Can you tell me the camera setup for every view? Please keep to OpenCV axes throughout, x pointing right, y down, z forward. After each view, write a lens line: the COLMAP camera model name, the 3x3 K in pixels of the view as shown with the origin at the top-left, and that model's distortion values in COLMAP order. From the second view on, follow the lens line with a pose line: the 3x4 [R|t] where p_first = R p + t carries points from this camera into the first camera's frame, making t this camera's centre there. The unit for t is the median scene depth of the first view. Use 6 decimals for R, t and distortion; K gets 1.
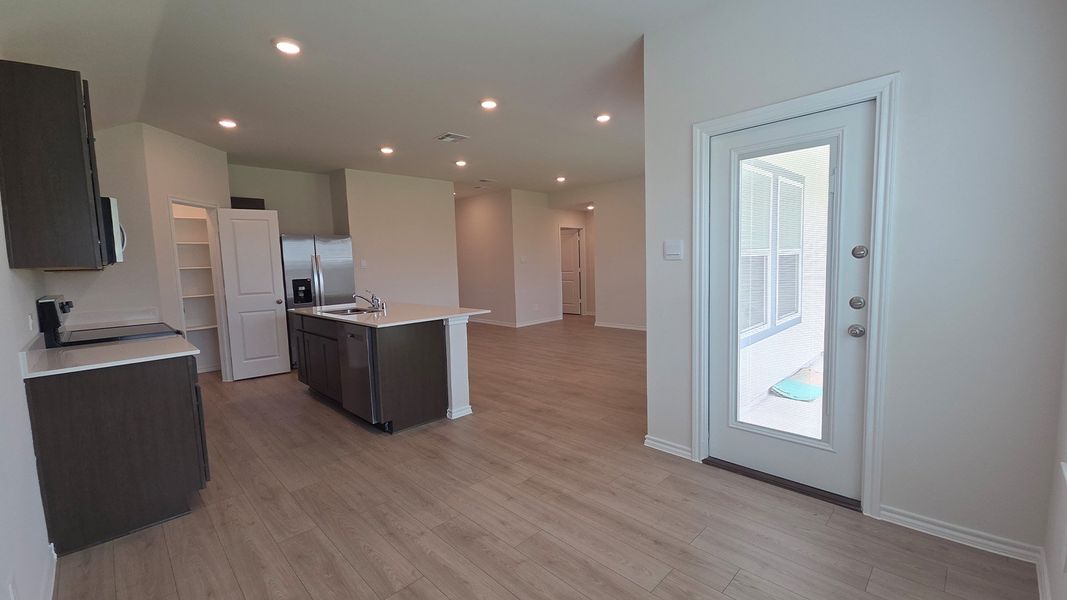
lens RADIAL K [[440.7, 0, 532.4], [0, 440.7, 301.7], [0, 0, 1]] dist [0.007140, -0.000085]
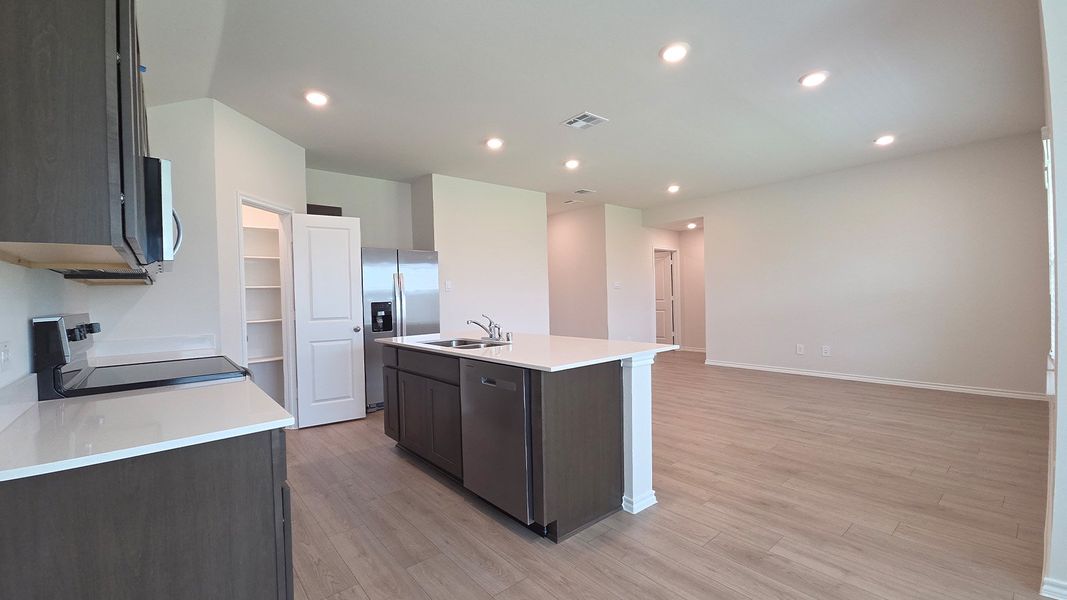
lens RADIAL K [[440.7, 0, 533.2], [0, 440.7, 301.8], [0, 0, 1]] dist [0.007140, -0.000085]
pose [[0.996898, 0.008029, -0.078299, -0.240164], [-0.013730, 0.997271, -0.072546, 0.004668], [0.077503, 0.073396, 0.994287, 0.276343]]
